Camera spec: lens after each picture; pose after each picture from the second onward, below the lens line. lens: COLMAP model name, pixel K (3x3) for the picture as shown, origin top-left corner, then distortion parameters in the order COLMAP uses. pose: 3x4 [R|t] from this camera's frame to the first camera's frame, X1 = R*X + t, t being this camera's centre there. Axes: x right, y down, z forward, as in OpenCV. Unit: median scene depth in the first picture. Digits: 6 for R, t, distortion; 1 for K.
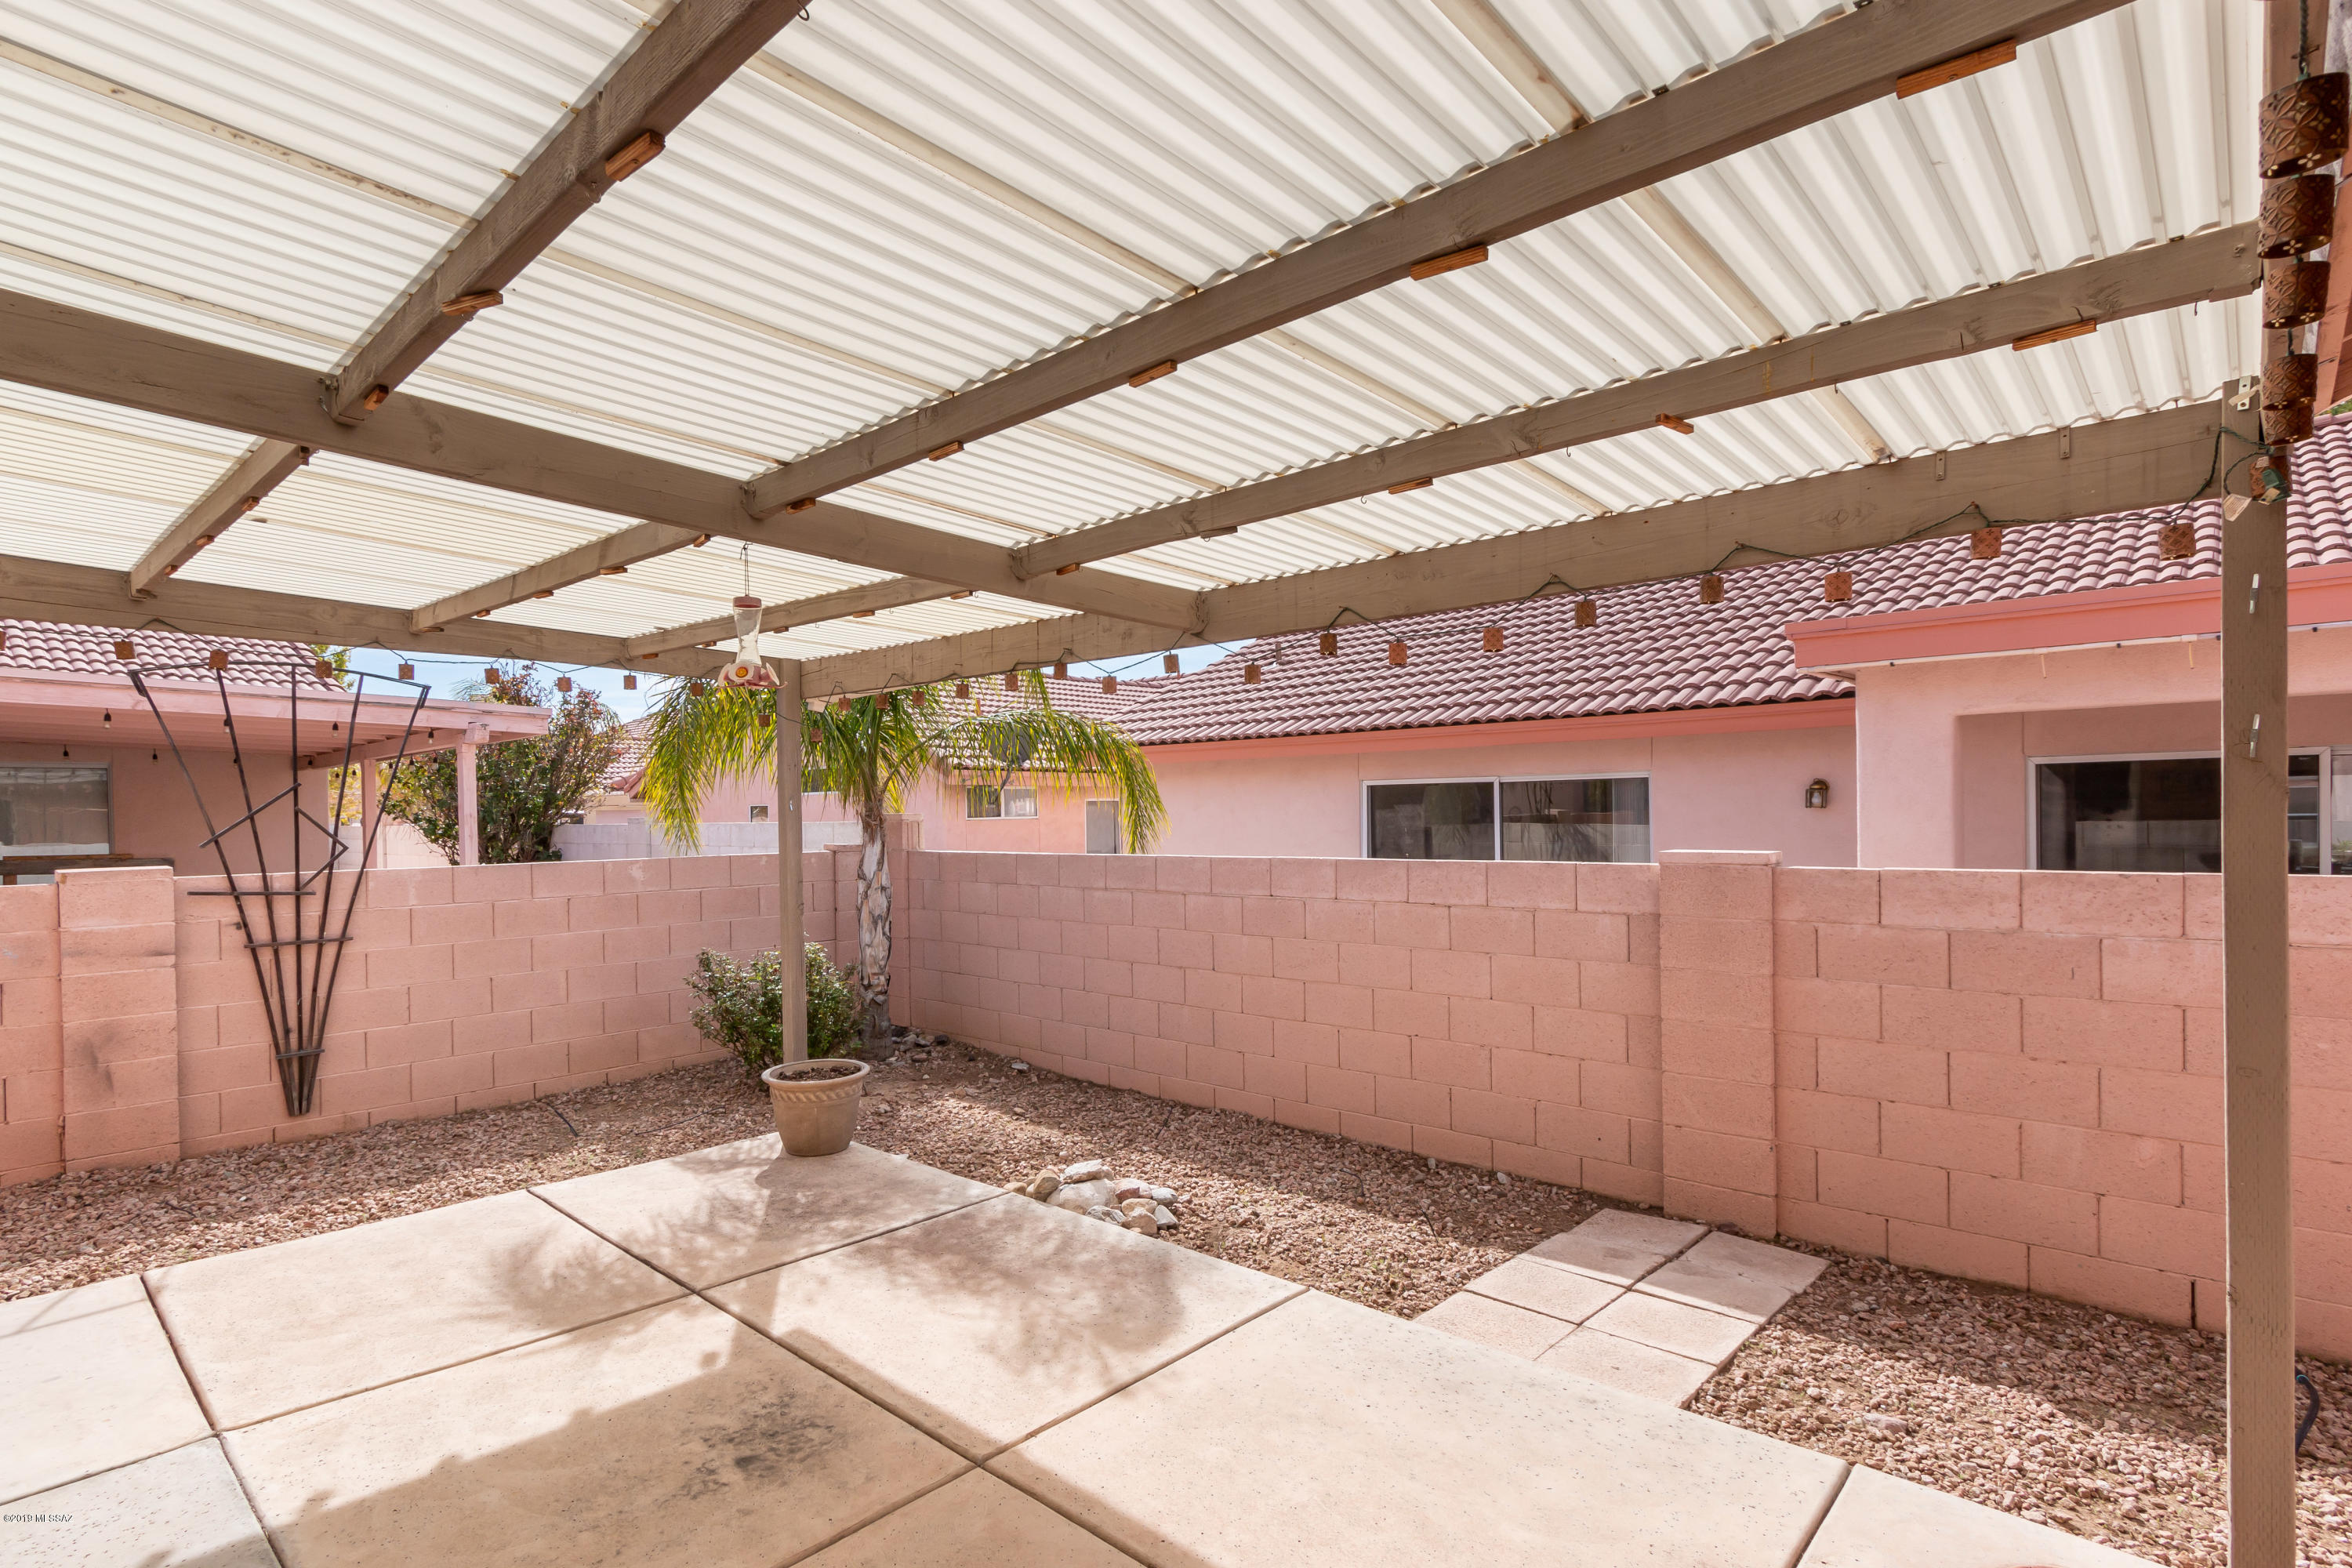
lens RADIAL K [[1170.2, 0, 1116.8], [0, 1170.2, 829.4], [0, 0, 1]] dist [0.001964, 0.000529]
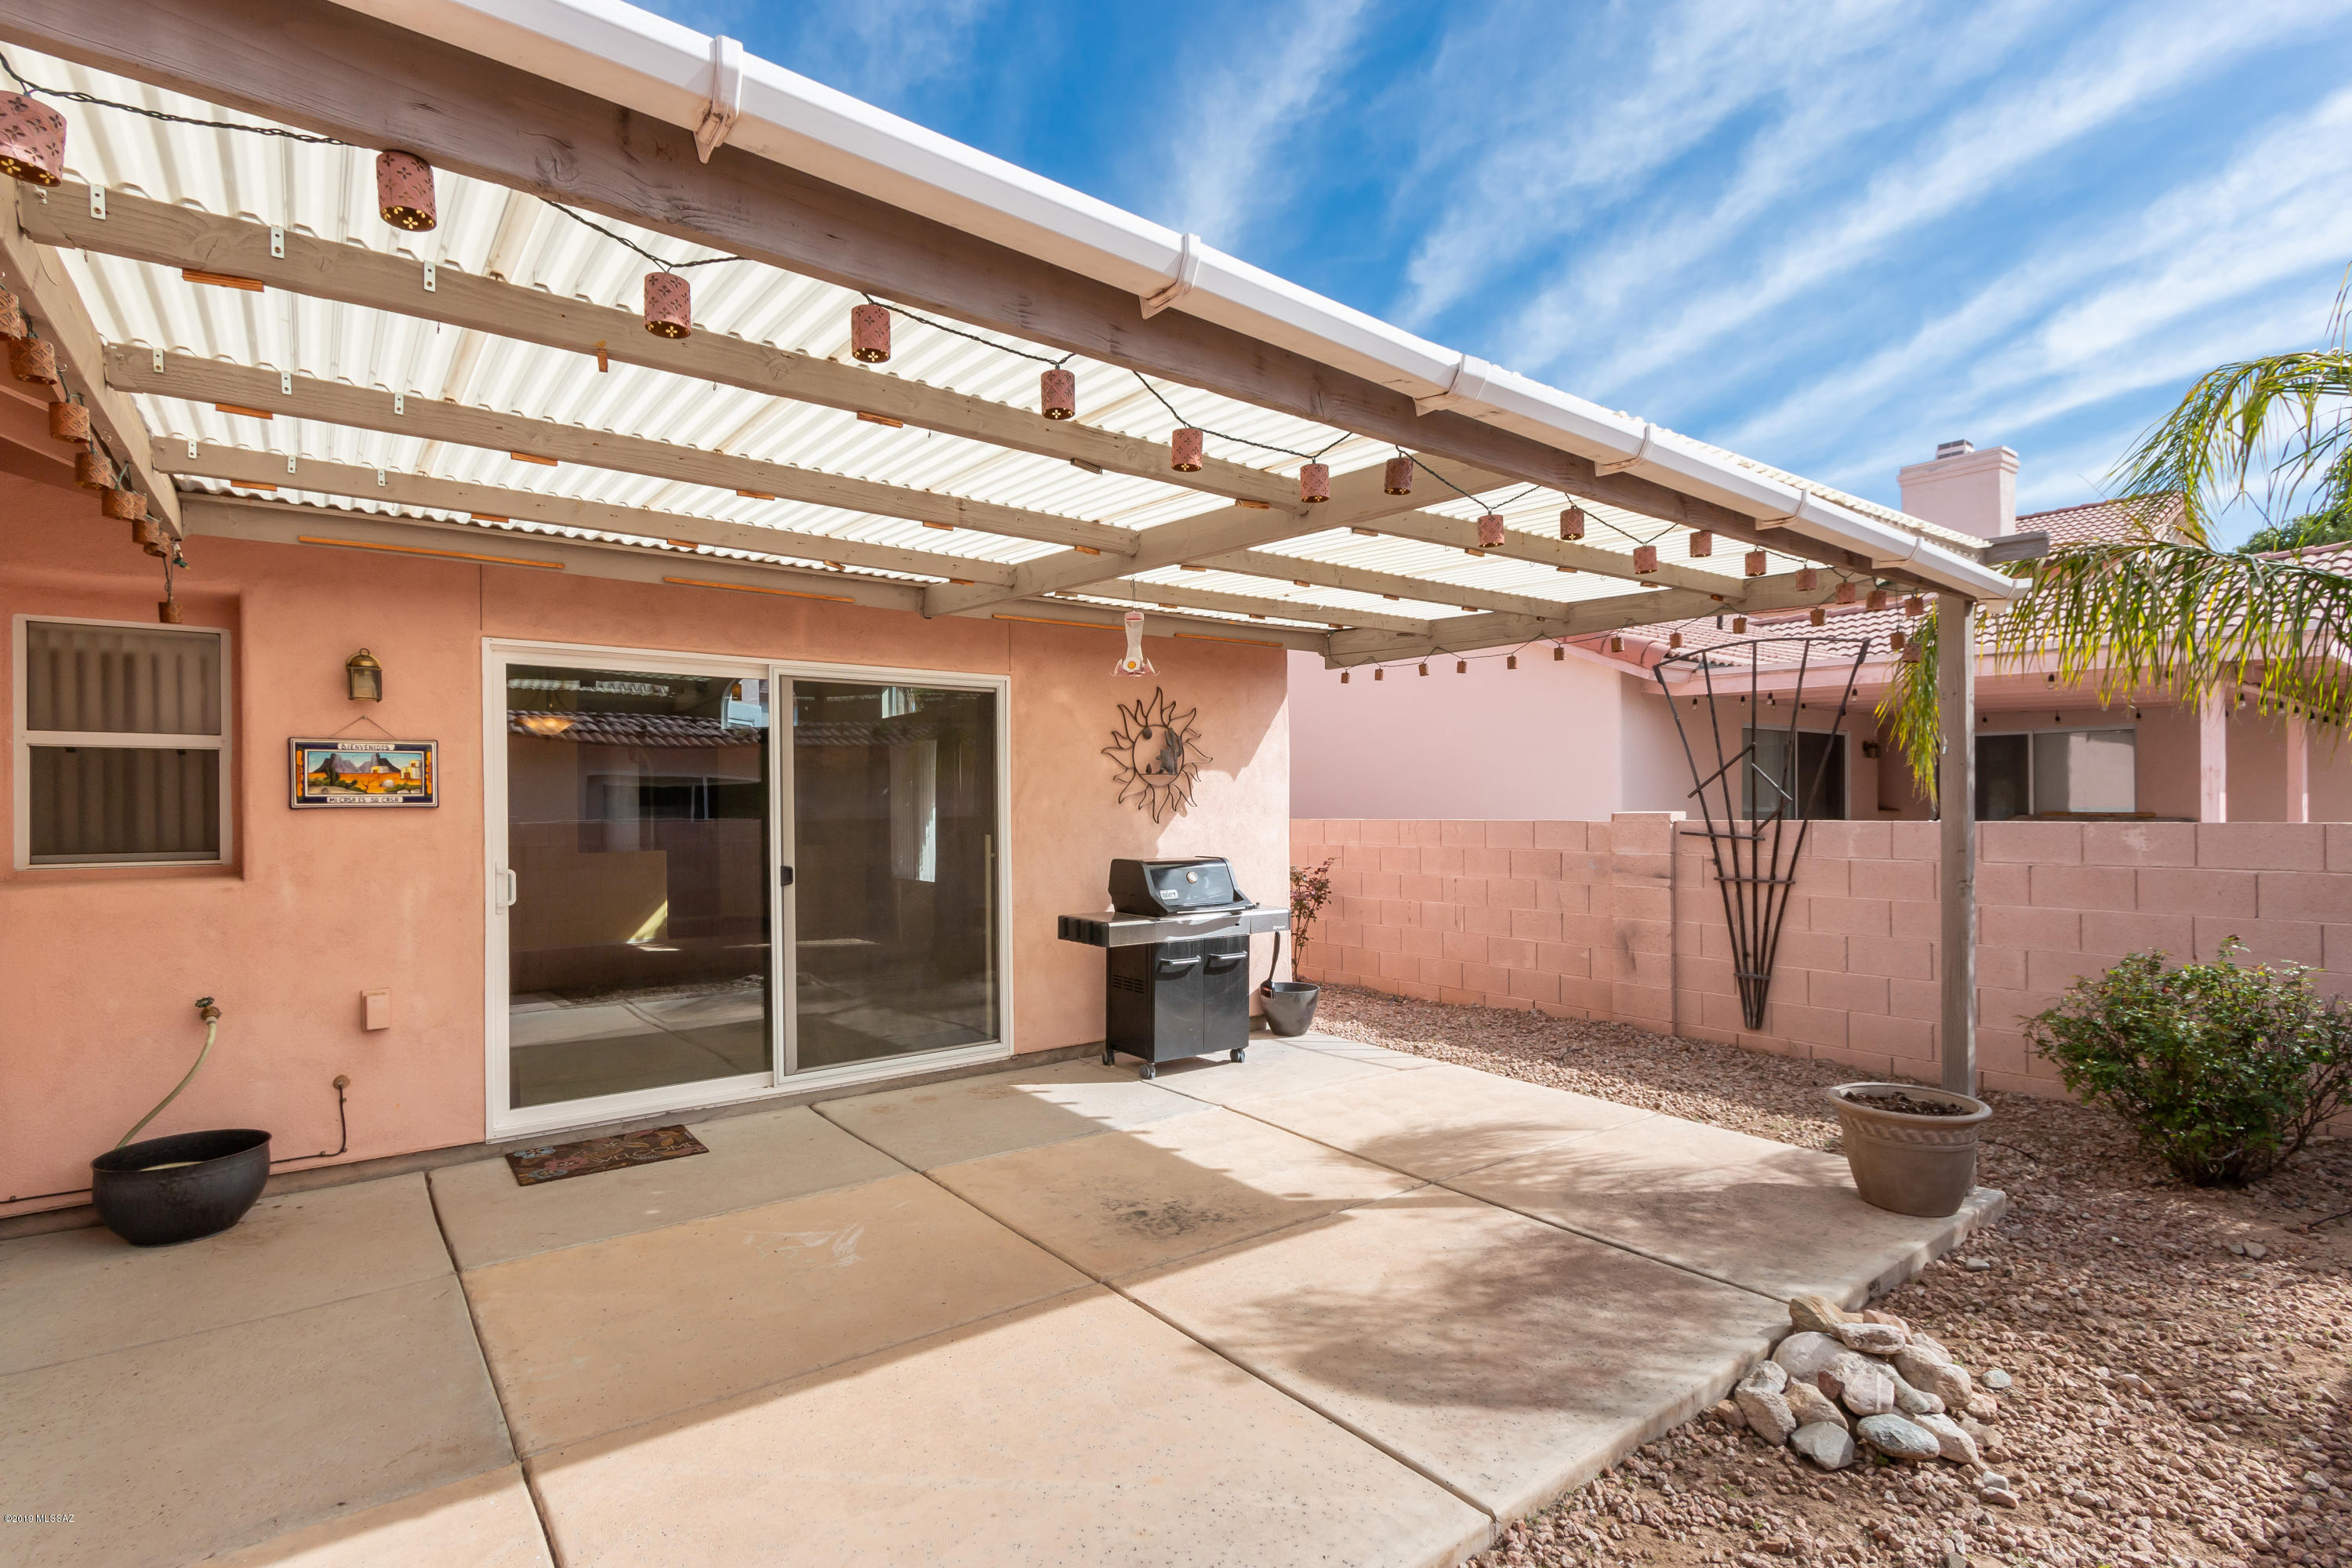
lens RADIAL K [[1139.1, 0, 1170.0], [0, 1139.1, 807.0], [0, 0, 1]] dist [0.025329, -0.000201]
pose [[-0.156487, 0.017263, -0.987529, 0.547636], [-0.004357, 0.999825, 0.018168, 0.005707], [0.987670, 0.007146, -0.156385, 0.644574]]
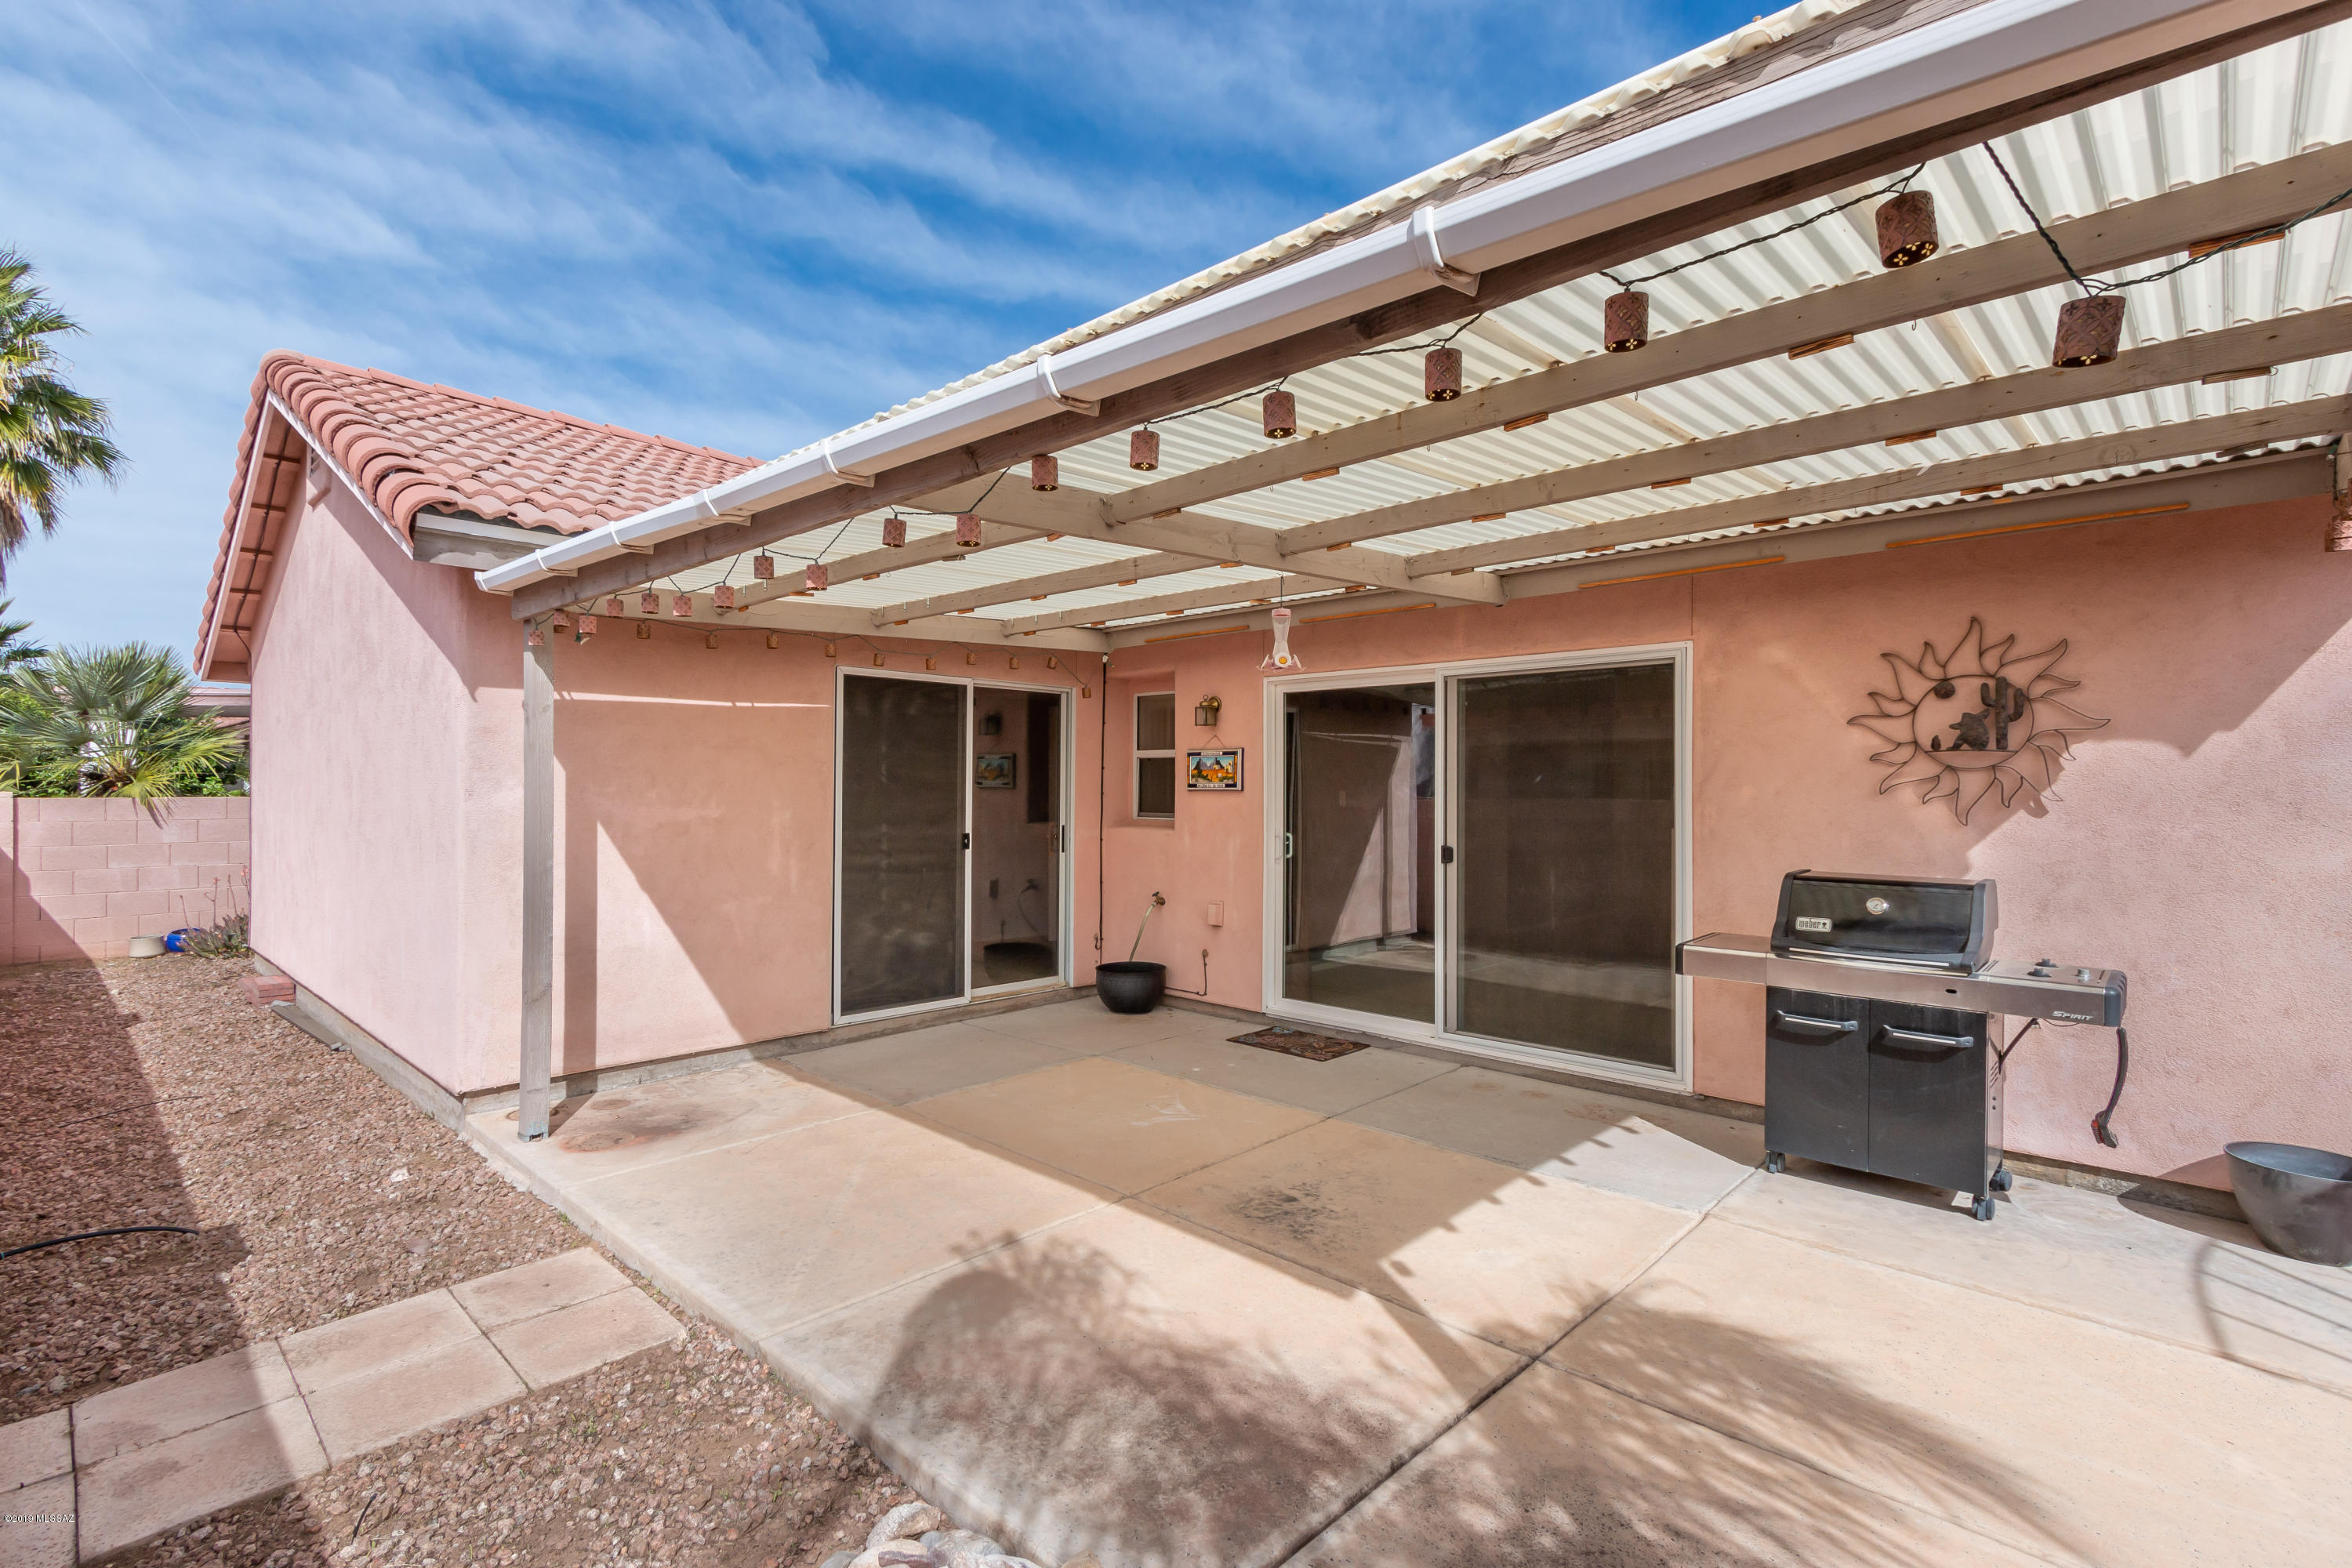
lens RADIAL K [[1089.2, 0, 1128.1], [0, 1089.2, 778.2], [0, 0, 1]] dist [0.001179, 0.000346]
pose [[-0.999640, 0.010368, 0.024759, -0.080211], [0.010471, 0.999937, 0.004064, 0.003026], [-0.024715, 0.004322, -0.999685, 1.215852]]
